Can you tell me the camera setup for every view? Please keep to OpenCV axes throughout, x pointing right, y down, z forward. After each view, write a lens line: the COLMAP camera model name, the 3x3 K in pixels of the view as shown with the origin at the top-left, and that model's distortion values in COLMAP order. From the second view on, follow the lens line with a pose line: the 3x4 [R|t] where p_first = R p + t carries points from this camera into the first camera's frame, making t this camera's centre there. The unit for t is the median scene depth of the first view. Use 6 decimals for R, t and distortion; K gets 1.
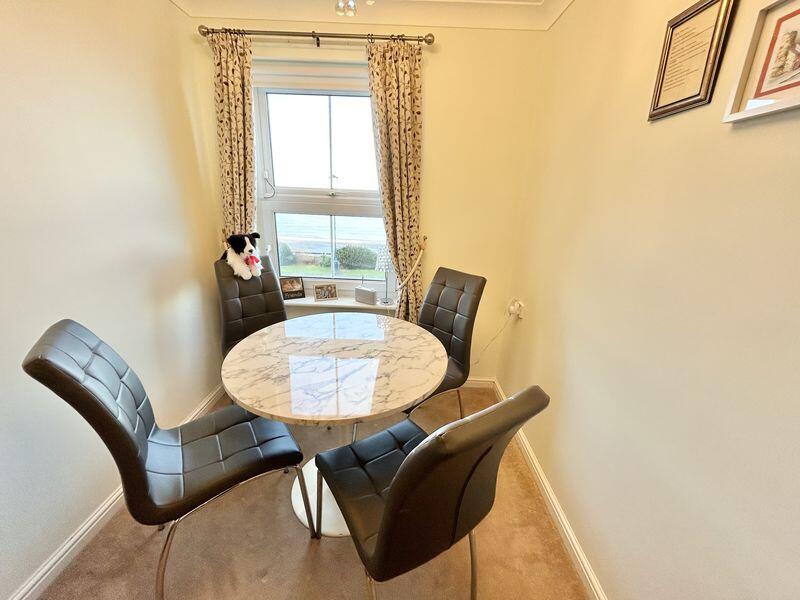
lens RADIAL K [[324.8, 0, 400.0], [0, 324.8, 300.0], [0, 0, 1]] dist [0.001166, 0.000386]
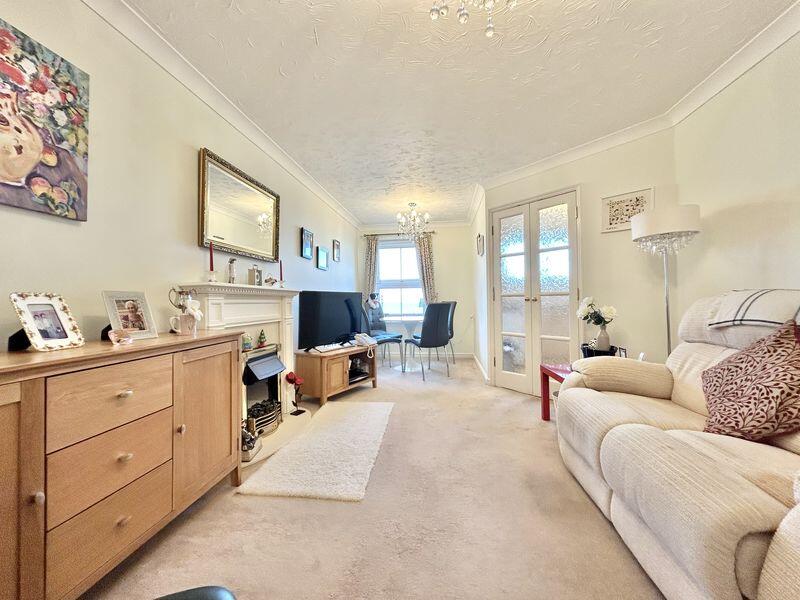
lens RADIAL K [[322.5, 0, 400.0], [0, 322.5, 300.0], [0, 0, 1]] dist [0.001115, -0.000044]
pose [[0.991733, -0.054818, -0.116018, 0.089485], [0.016263, 0.950560, -0.310115, 0.765133], [0.127282, 0.305664, 0.943593, -1.716076]]
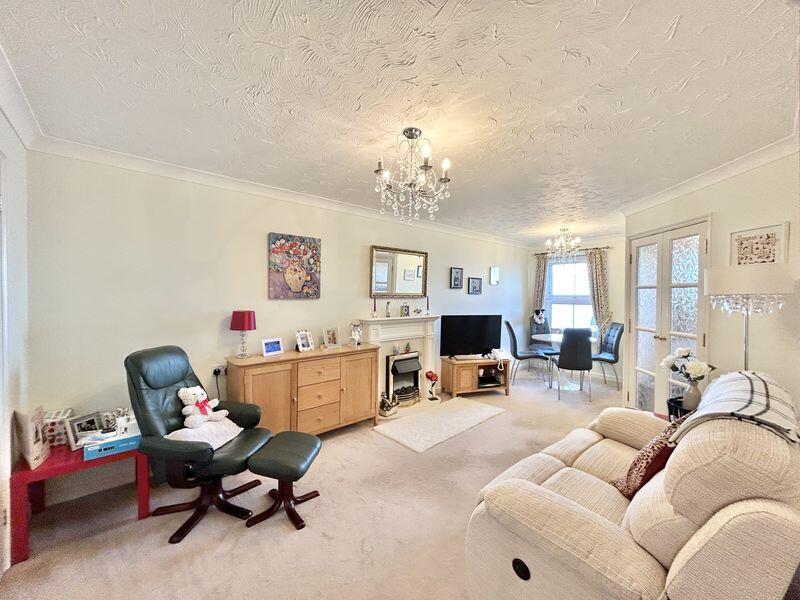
lens RADIAL K [[324.8, 0, 400.0], [0, 324.8, 300.0], [0, 0, 1]] dist [0.001166, 0.000386]
pose [[0.671265, -0.023088, -0.740858, 0.948344], [-0.205295, 0.954621, -0.215760, 0.667425], [0.712220, 0.296927, 0.636063, -2.001721]]
